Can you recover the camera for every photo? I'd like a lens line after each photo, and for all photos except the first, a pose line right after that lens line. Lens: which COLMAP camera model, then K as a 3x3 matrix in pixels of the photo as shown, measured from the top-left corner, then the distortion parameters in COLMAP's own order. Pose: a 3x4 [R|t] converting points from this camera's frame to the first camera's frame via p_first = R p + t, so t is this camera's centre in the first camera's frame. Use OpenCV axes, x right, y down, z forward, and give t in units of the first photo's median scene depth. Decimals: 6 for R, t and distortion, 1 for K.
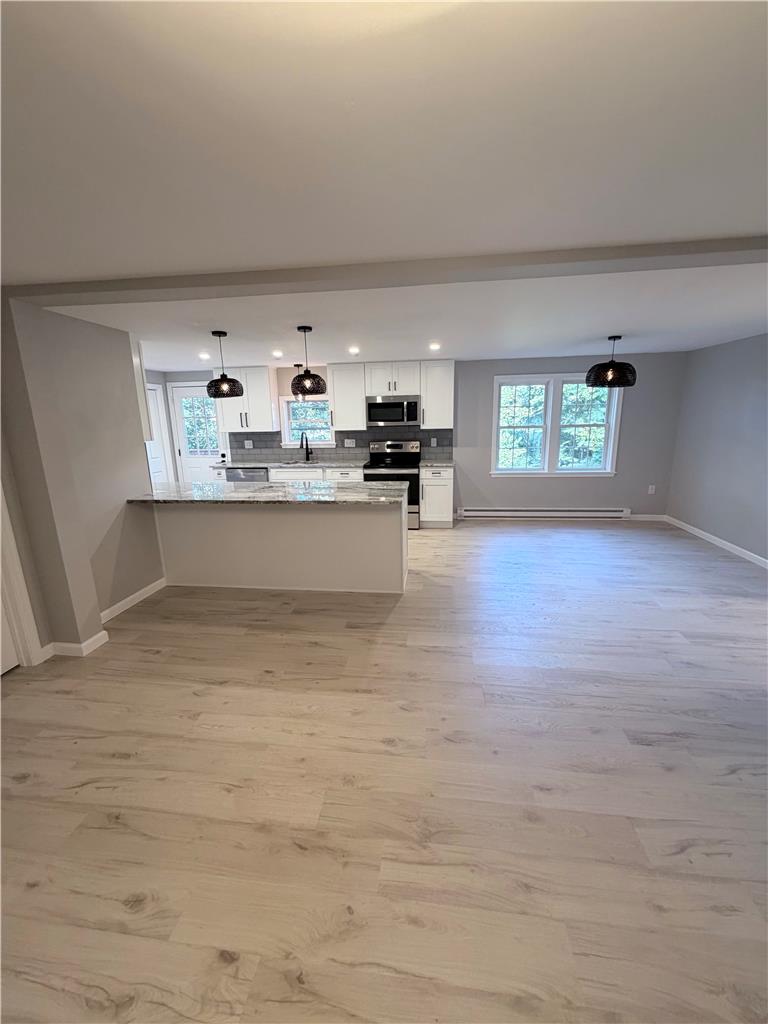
lens RADIAL K [[409.5, 0, 387.5], [0, 409.5, 508.4], [0, 0, 1]] dist [-0.001364, 0.000518]
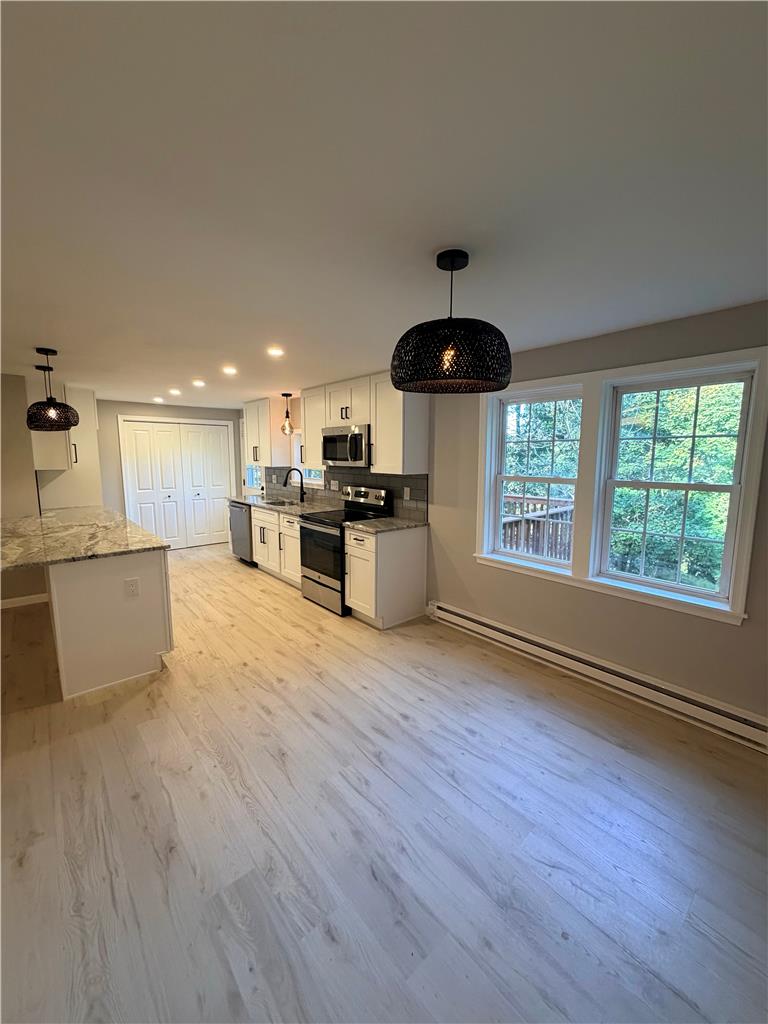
lens RADIAL K [[409.5, 0, 384.7], [0, 409.5, 508.4], [0, 0, 1]] dist [-0.001364, 0.000518]
pose [[0.734928, 0.111714, -0.668880, 0.565549], [-0.165885, 0.985988, -0.017589, -0.126976], [0.657543, 0.123883, 0.743162, 0.512344]]
